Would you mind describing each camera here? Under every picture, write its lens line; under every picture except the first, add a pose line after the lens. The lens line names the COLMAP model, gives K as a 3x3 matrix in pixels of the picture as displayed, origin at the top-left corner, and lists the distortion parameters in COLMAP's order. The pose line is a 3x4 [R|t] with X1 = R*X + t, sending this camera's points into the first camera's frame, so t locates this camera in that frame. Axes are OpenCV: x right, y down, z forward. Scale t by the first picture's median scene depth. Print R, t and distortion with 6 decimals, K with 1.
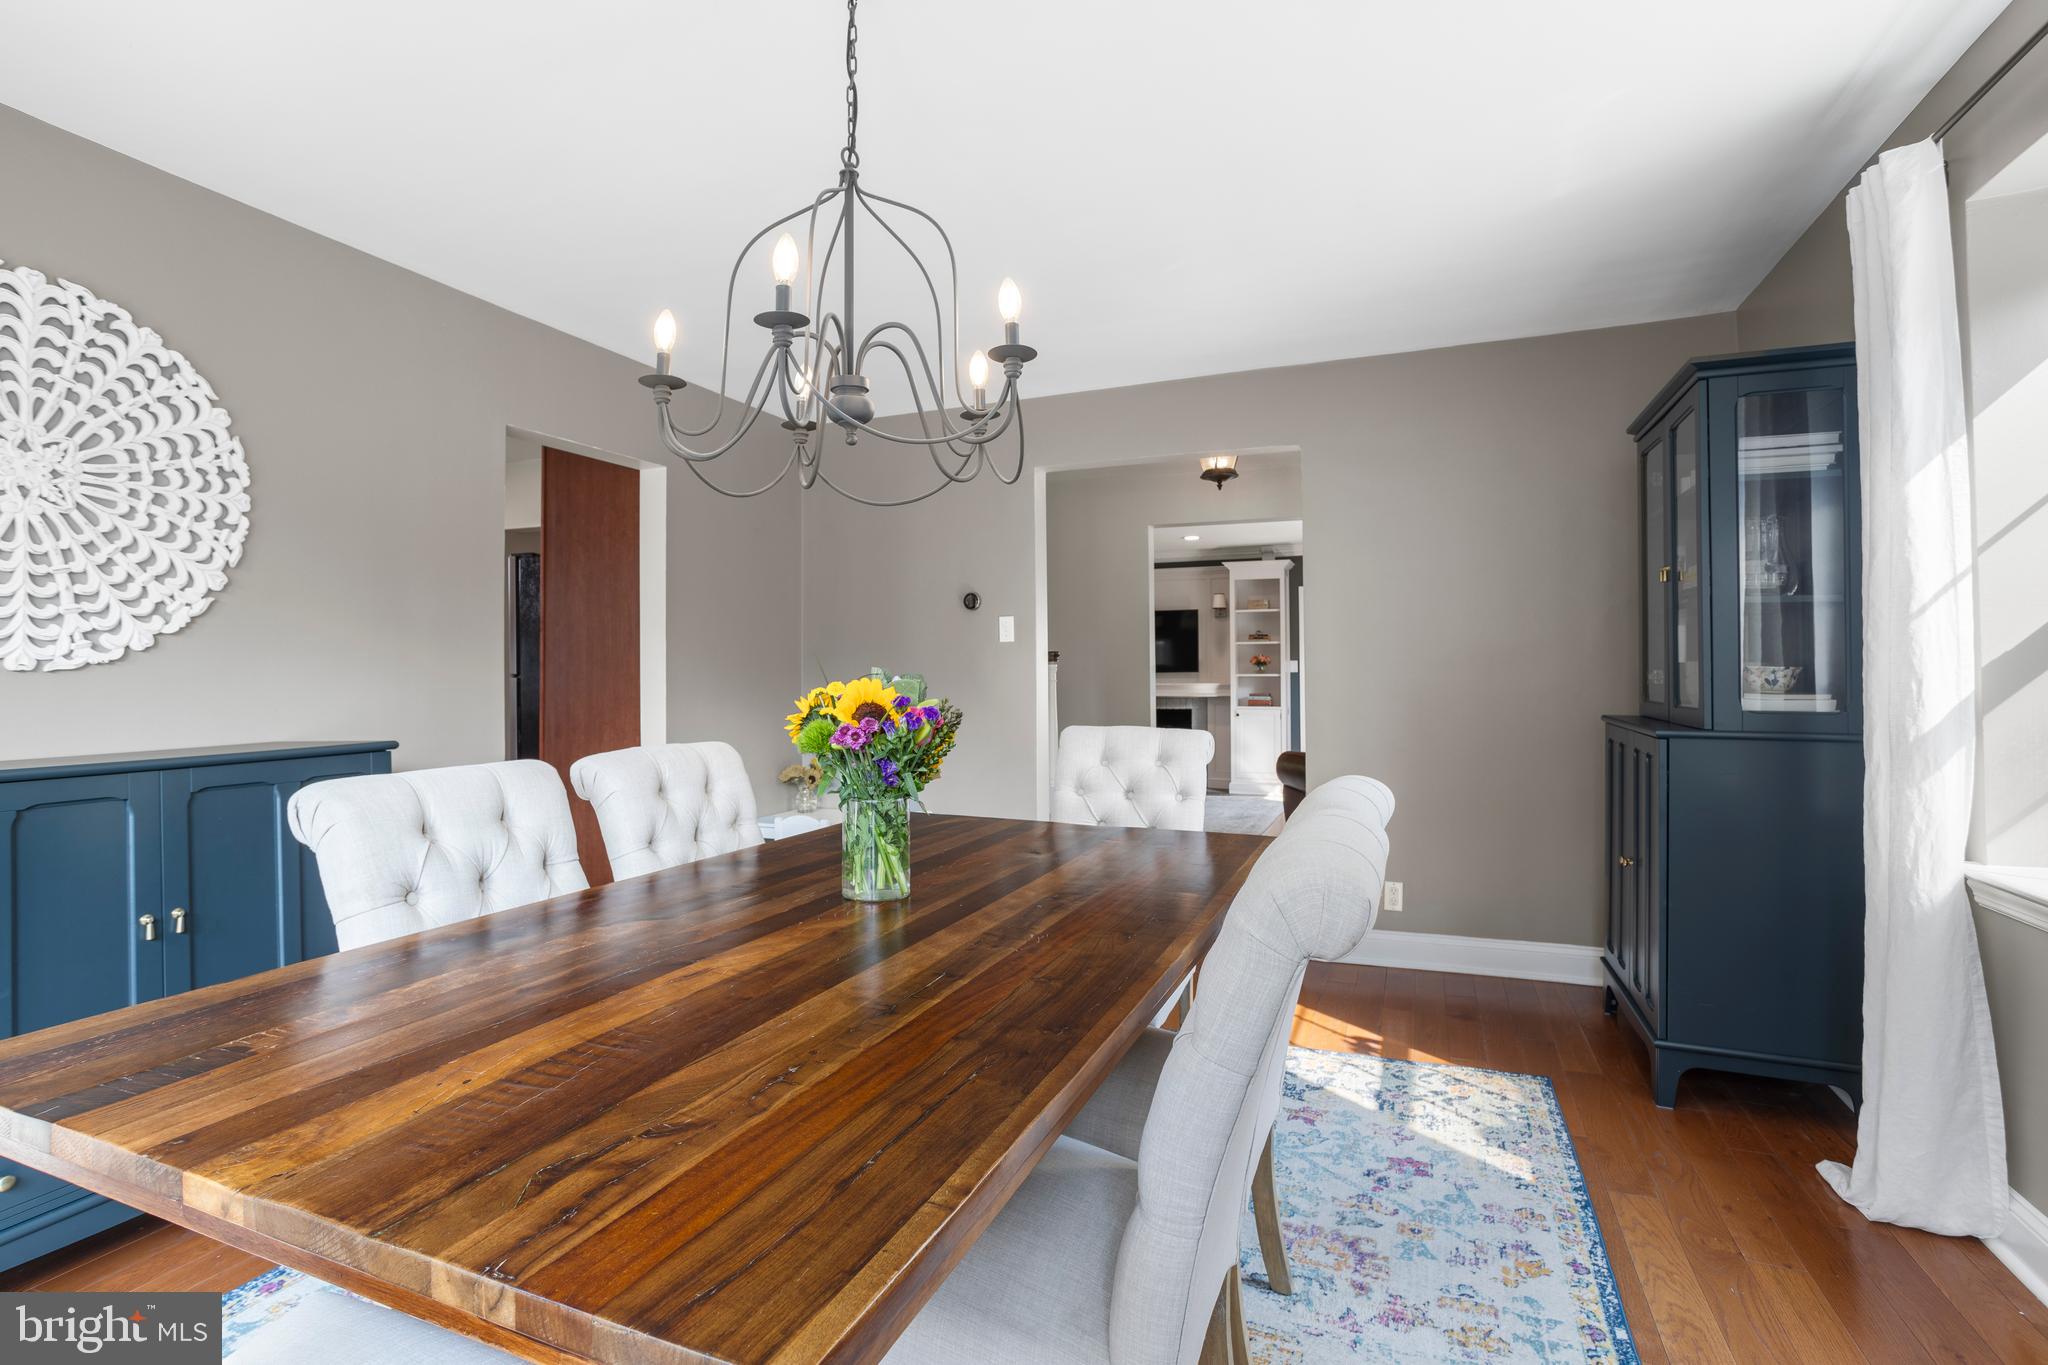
lens RADIAL K [[996.2, 0, 1009.6], [0, 996.2, 675.4], [0, 0, 1]] dist [-0.023475, 0.011117]
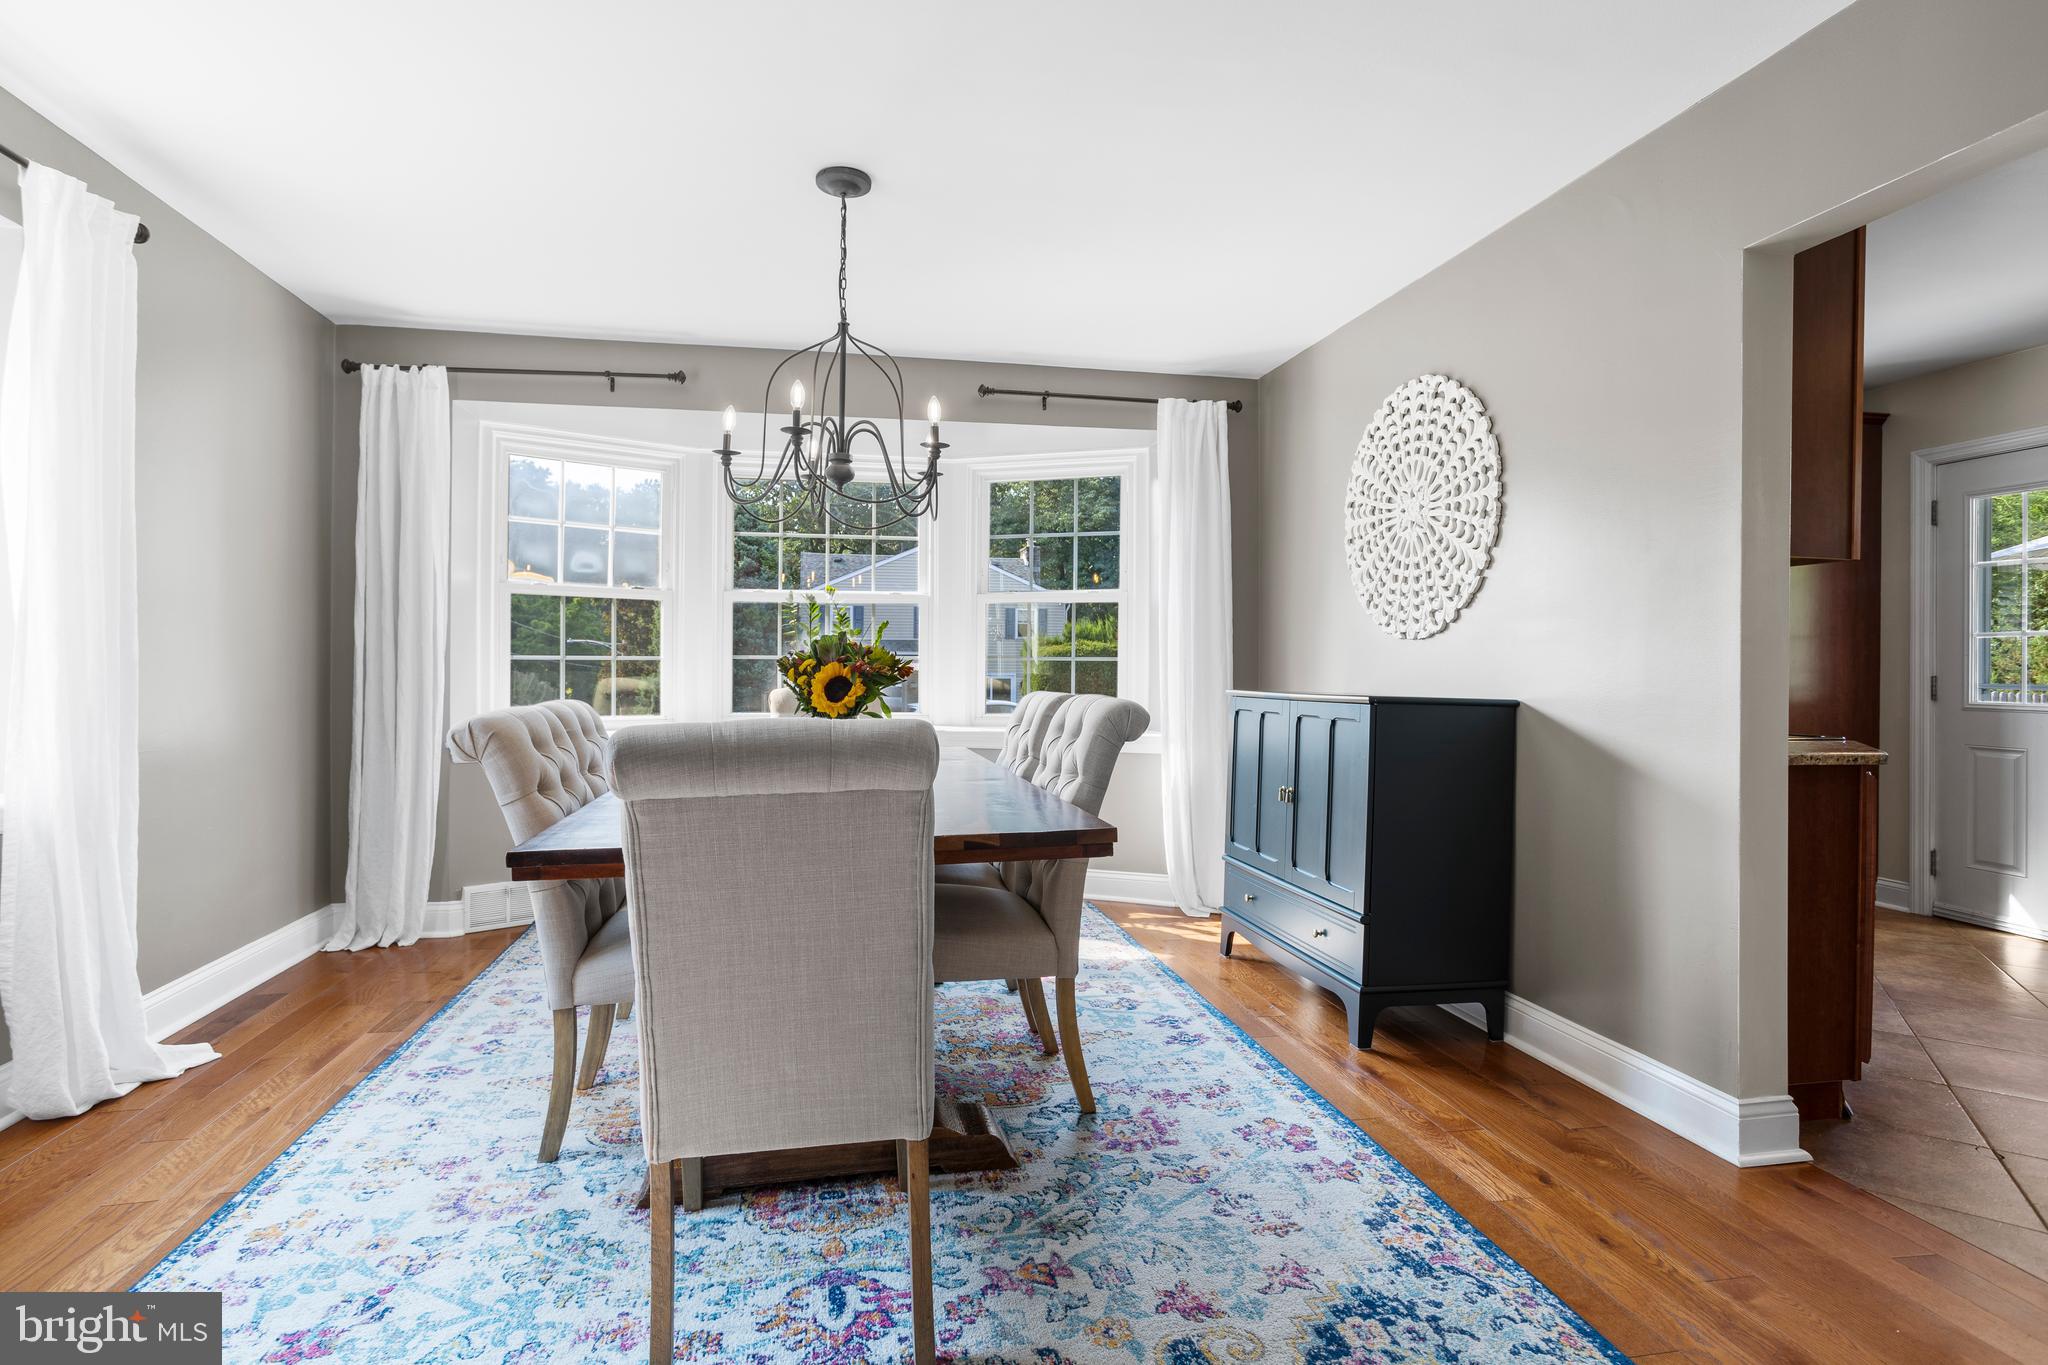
lens RADIAL K [[996.2, 0, 1002.8], [0, 996.2, 667.5], [0, 0, 1]] dist [-0.023475, 0.011117]
pose [[-0.841512, 0.002526, -0.540232, 0.363532], [-0.001778, 0.999971, 0.007447, 0.027437], [0.540235, 0.007227, -0.841483, 1.814515]]
